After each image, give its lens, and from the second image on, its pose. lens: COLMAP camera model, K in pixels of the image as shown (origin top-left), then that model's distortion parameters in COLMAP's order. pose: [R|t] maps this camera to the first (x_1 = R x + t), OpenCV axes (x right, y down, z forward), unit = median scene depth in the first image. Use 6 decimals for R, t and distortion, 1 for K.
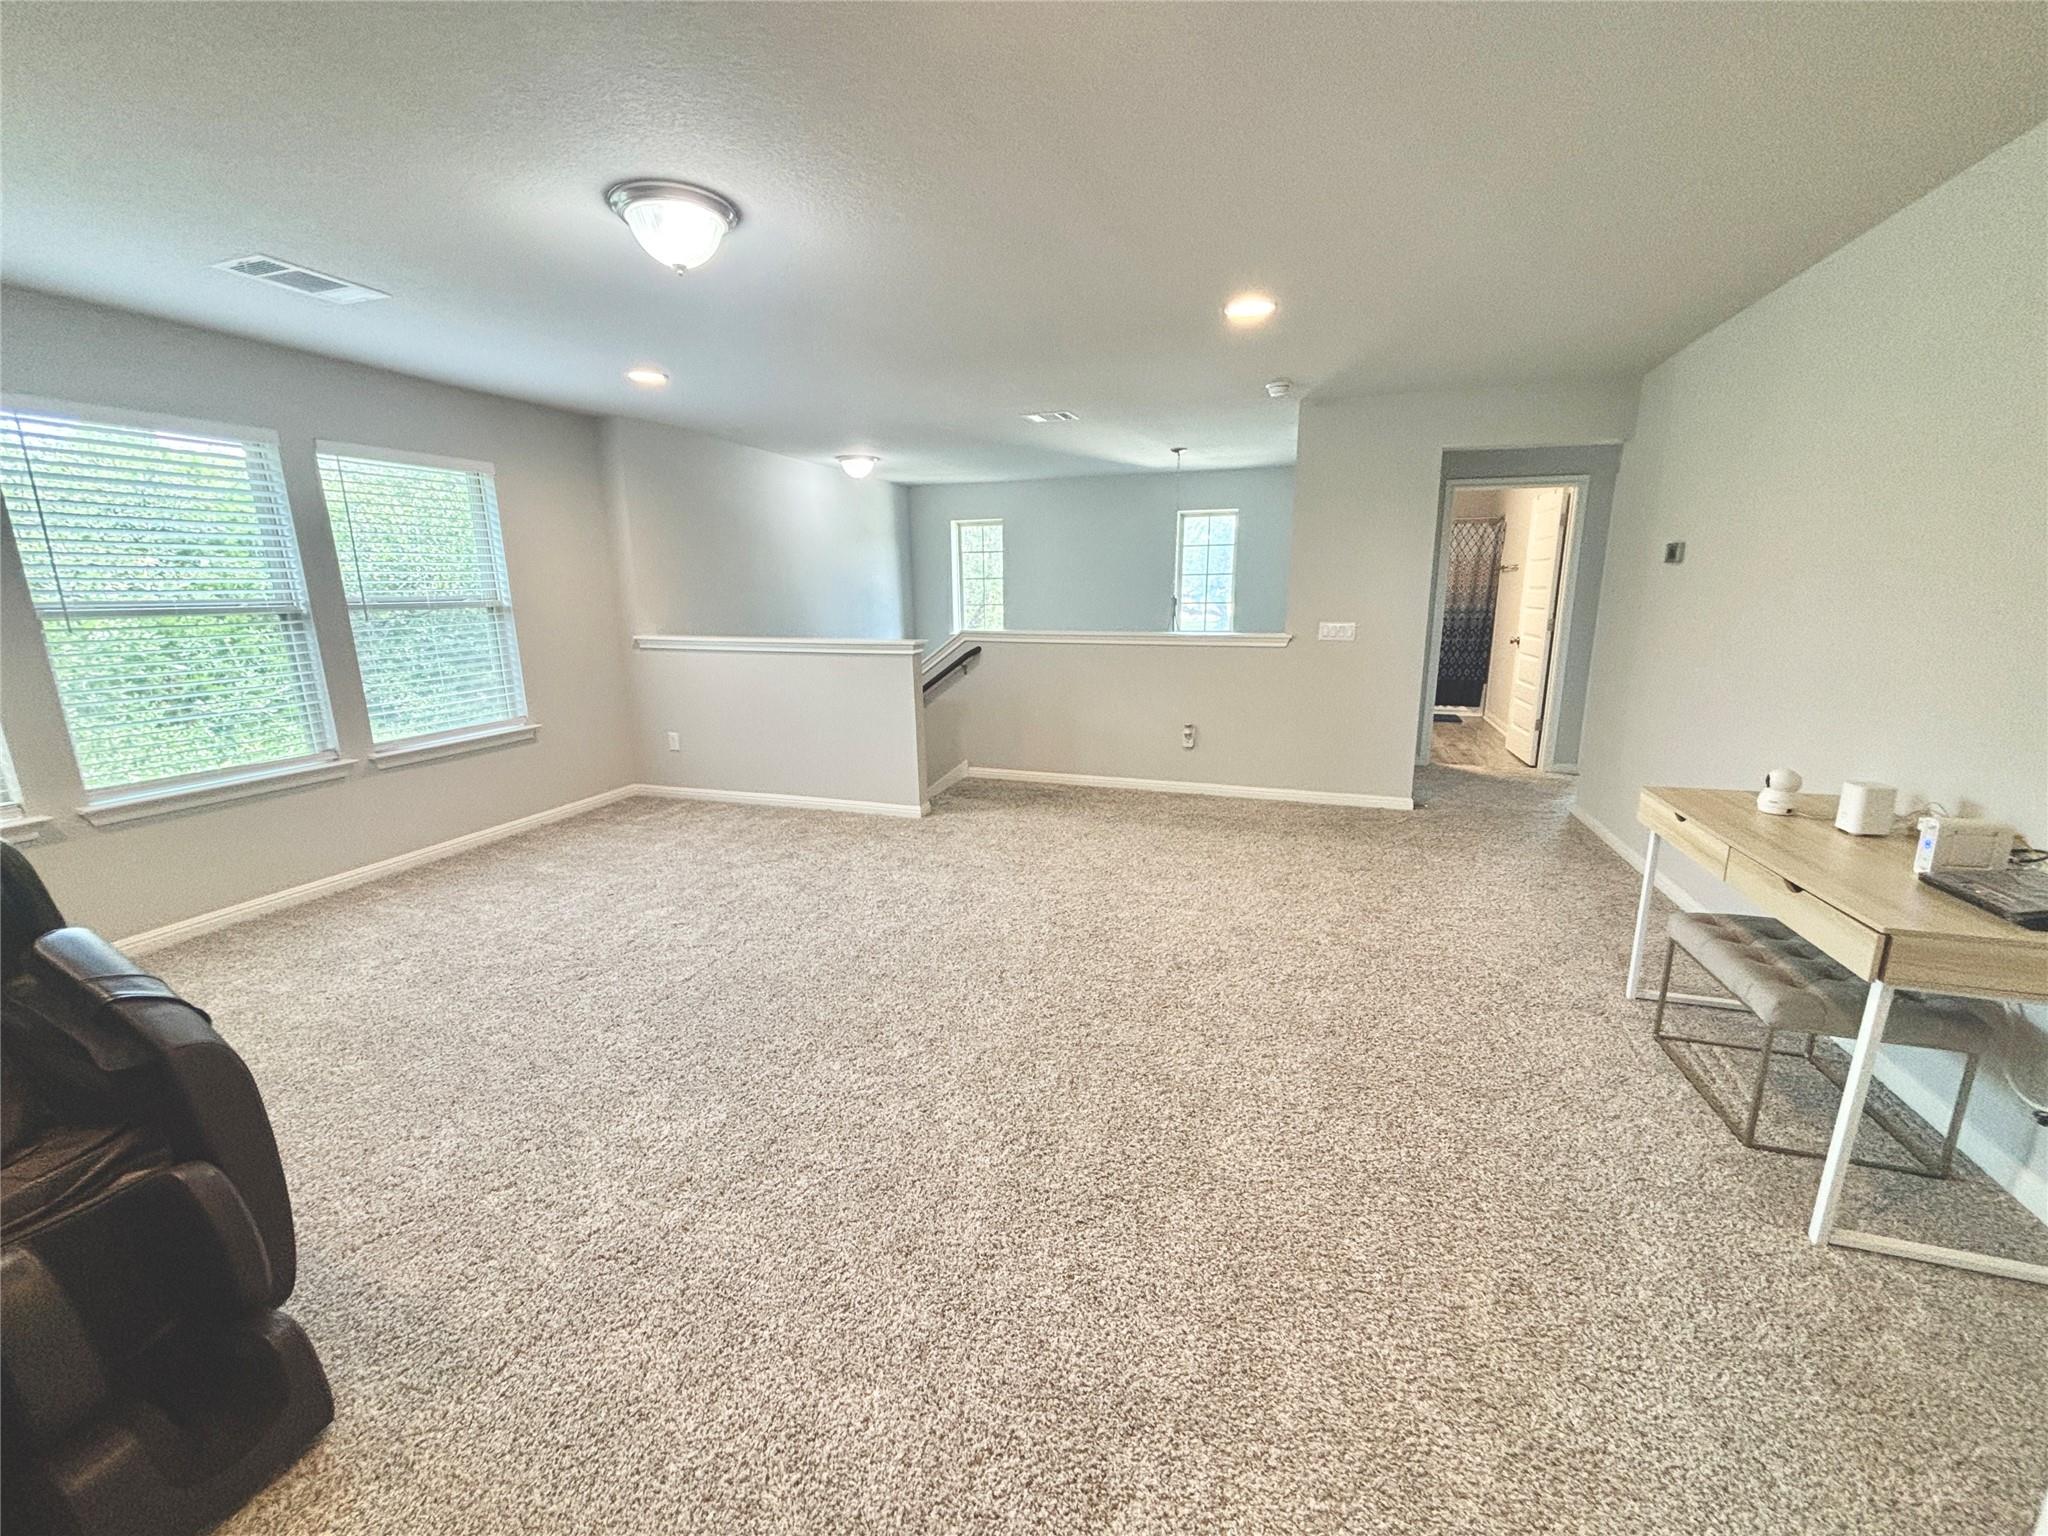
lens RADIAL K [[824.1, 0, 1010.9], [0, 824.1, 764.3], [0, 0, 1]] dist [-0.002851, 0.001179]
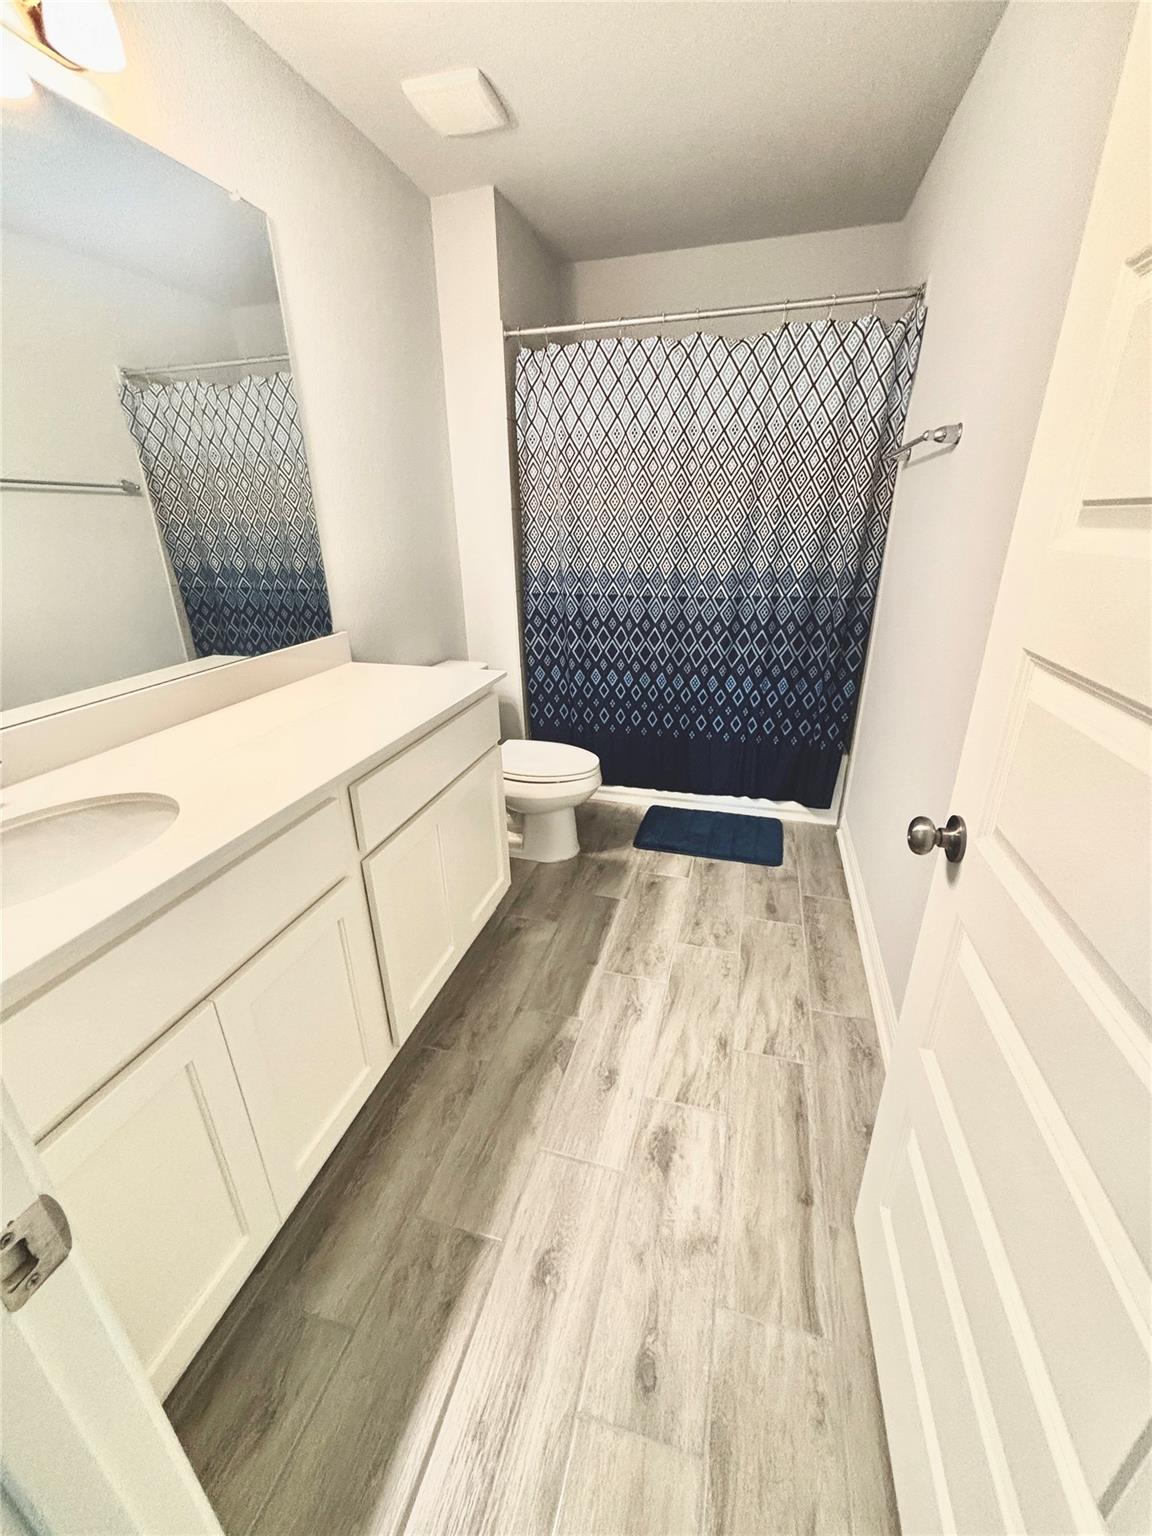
lens RADIAL K [[618.1, 0, 570.9], [0, 618.1, 766.6], [0, 0, 1]] dist [-0.002851, 0.001179]
pose [[0.997739, -0.022714, 0.063260, 0.425939], [0.012135, 0.986579, 0.162833, -0.148800], [-0.066110, -0.161698, 0.984623, 0.713300]]
